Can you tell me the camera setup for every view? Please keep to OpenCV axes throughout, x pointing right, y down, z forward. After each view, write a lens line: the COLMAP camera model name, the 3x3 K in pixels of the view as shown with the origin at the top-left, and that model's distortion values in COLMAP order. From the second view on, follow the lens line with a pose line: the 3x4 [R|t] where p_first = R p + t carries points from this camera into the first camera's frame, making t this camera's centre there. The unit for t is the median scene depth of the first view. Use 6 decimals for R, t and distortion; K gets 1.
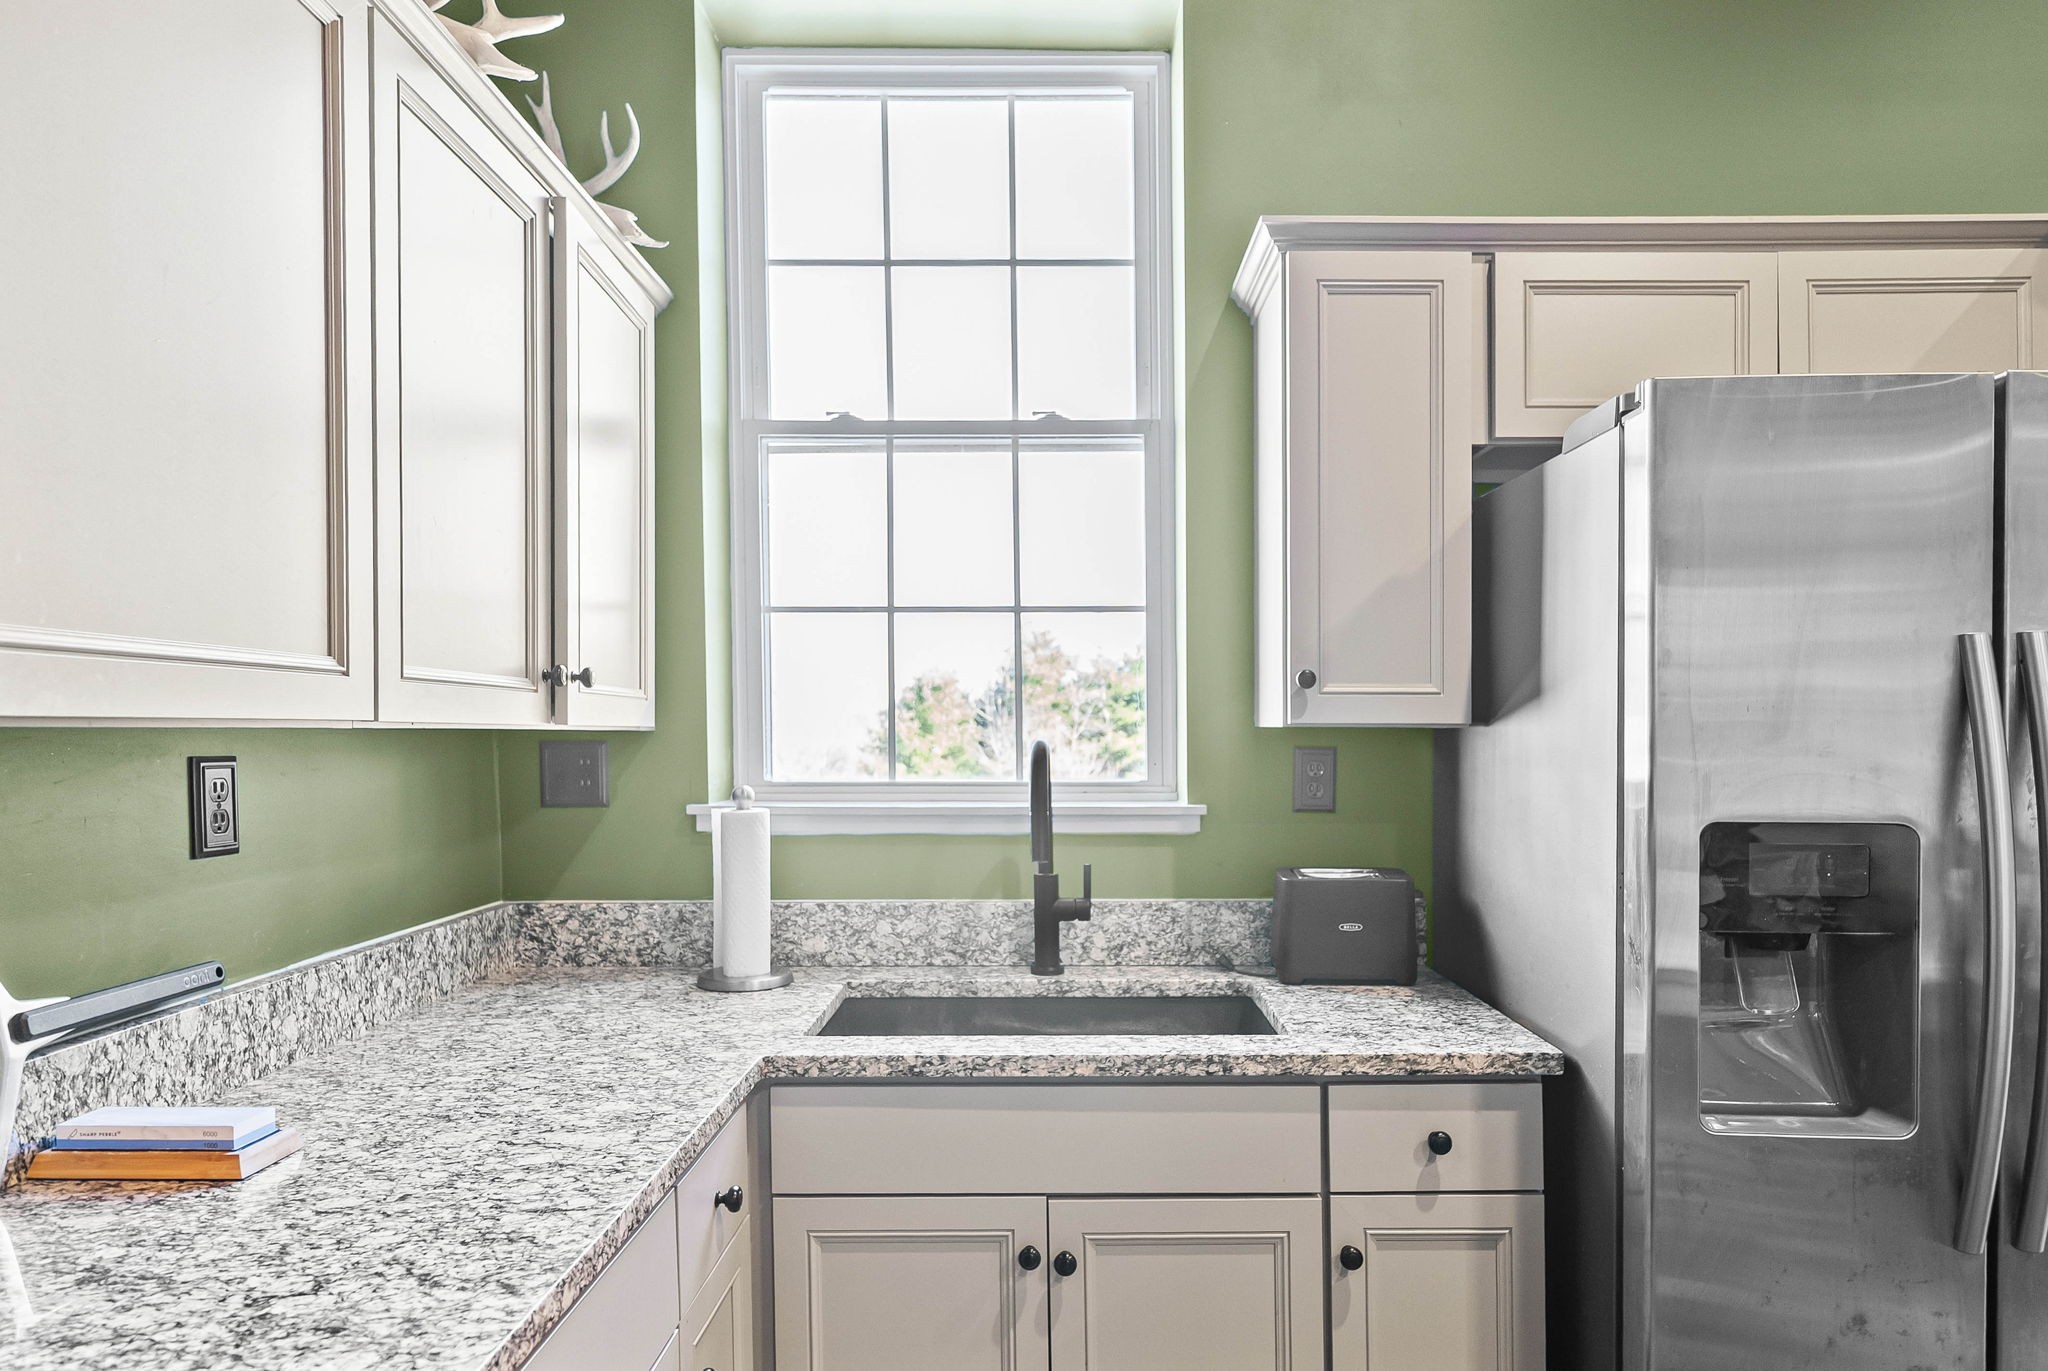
lens RADIAL K [[1229.2, 0, 1059.4], [0, 1229.2, 752.8], [0, 0, 1]] dist [0.003523, 0.002171]
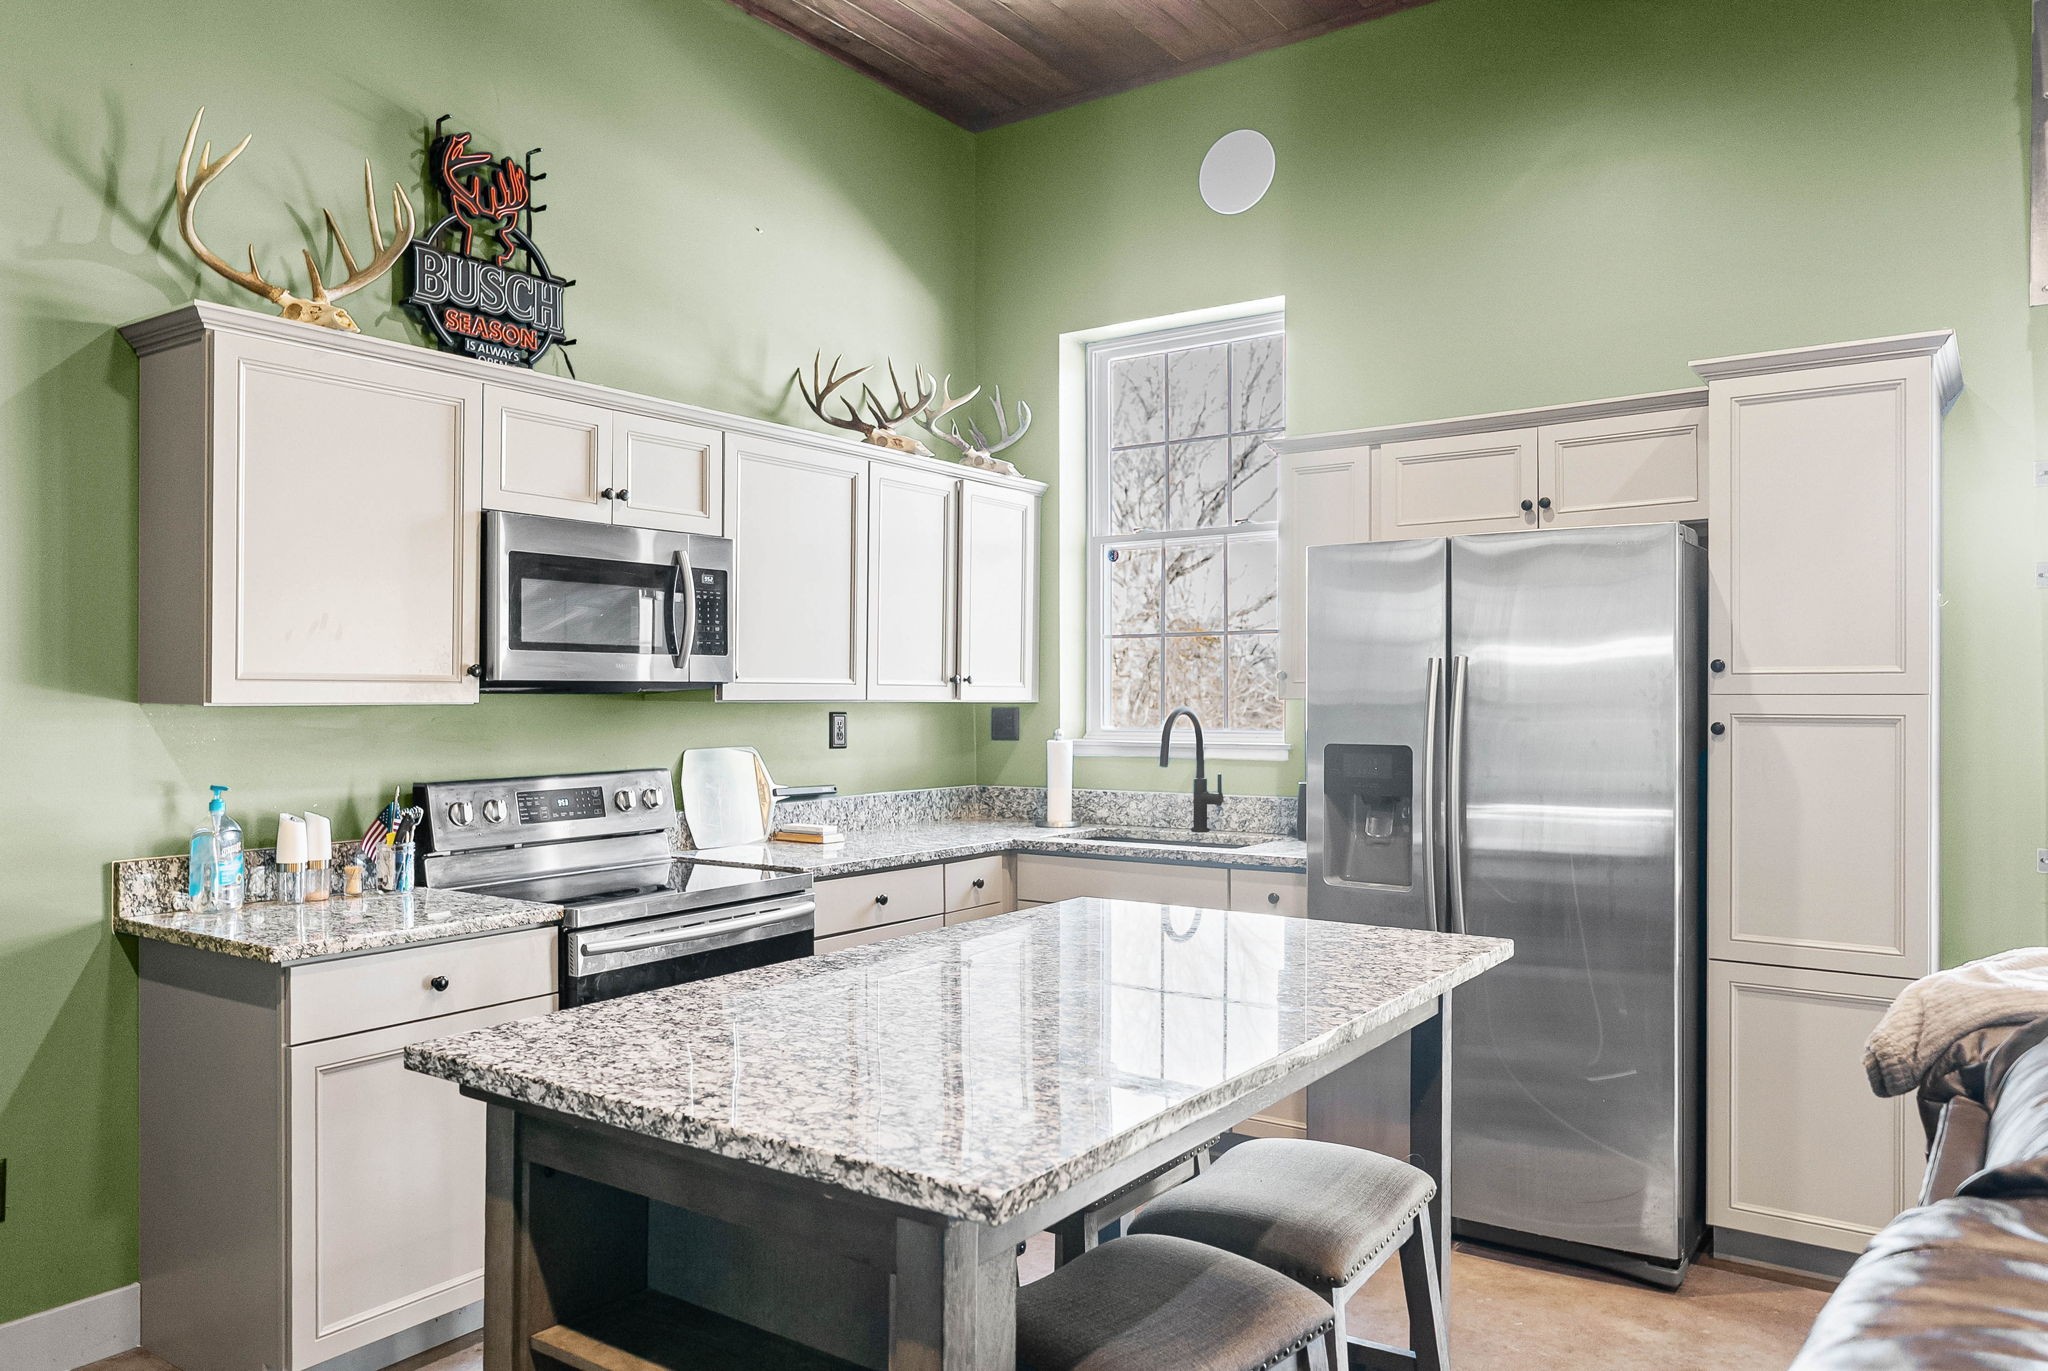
lens RADIAL K [[1428.0, 0, 1026.2], [0, 1428.0, 599.3], [0, 0, 1]] dist [0.000097, -0.003151]
pose [[0.816605, -0.041860, -0.575676, 1.142727], [-0.008675, 0.996364, -0.084756, 0.014127], [0.577131, 0.074206, 0.813273, -1.042972]]
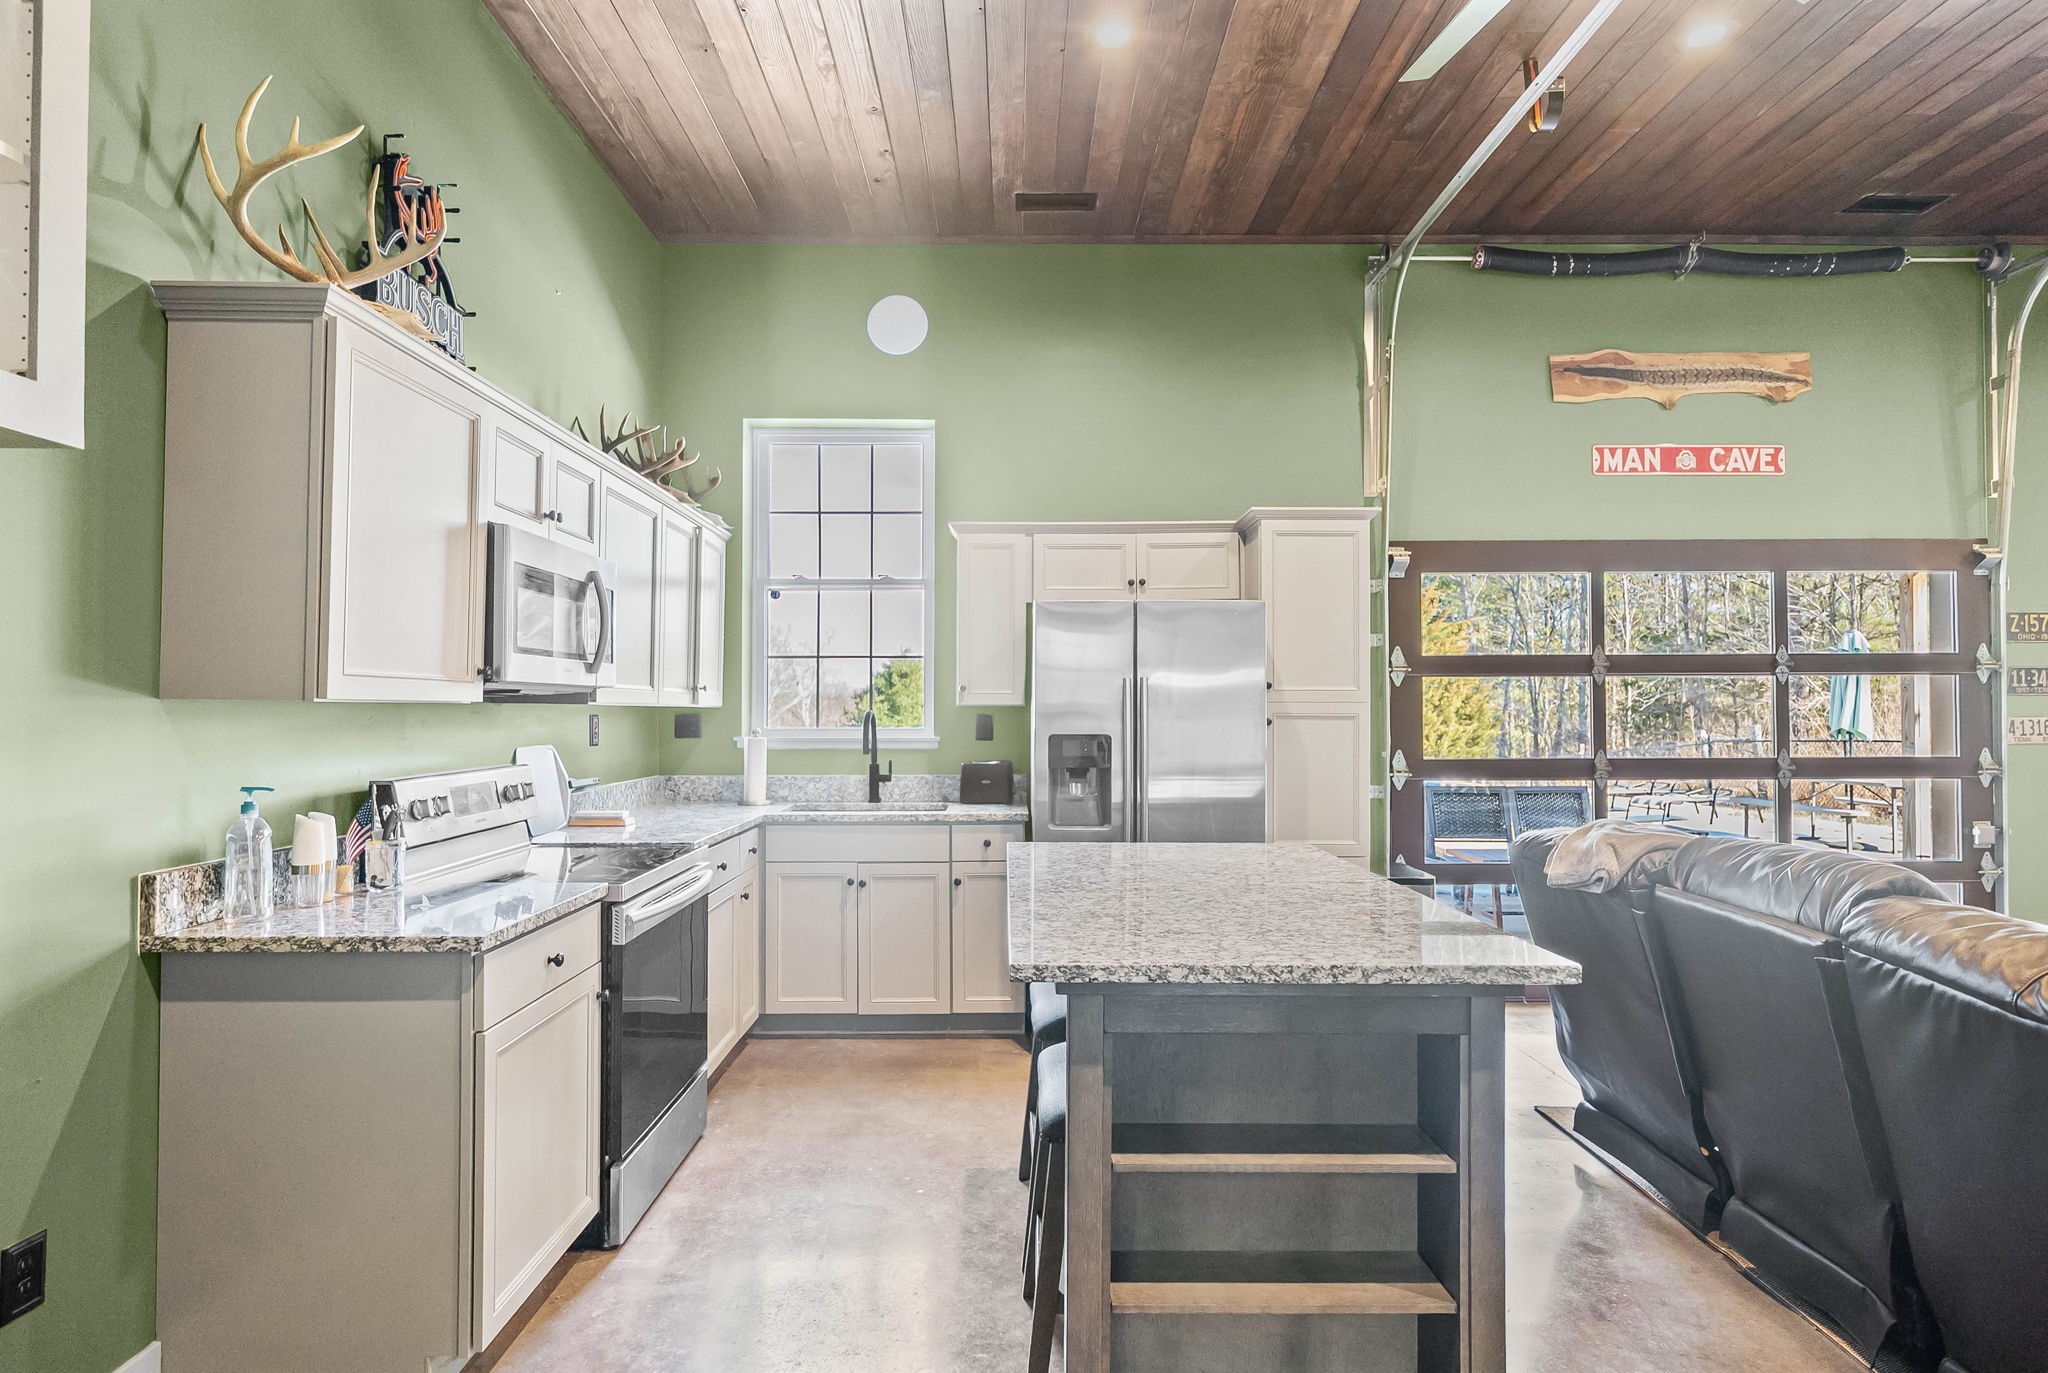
lens RADIAL K [[1086.4, 0, 1021.1], [0, 1086.4, 622.6], [0, 0, 1]] dist [-0.002678, 0.000510]
pose [[0.999986, 0.000291, 0.005303, 0.310491], [0.000240, 0.994993, -0.099948, 0.035710], [-0.005306, 0.099948, 0.994979, -1.405646]]
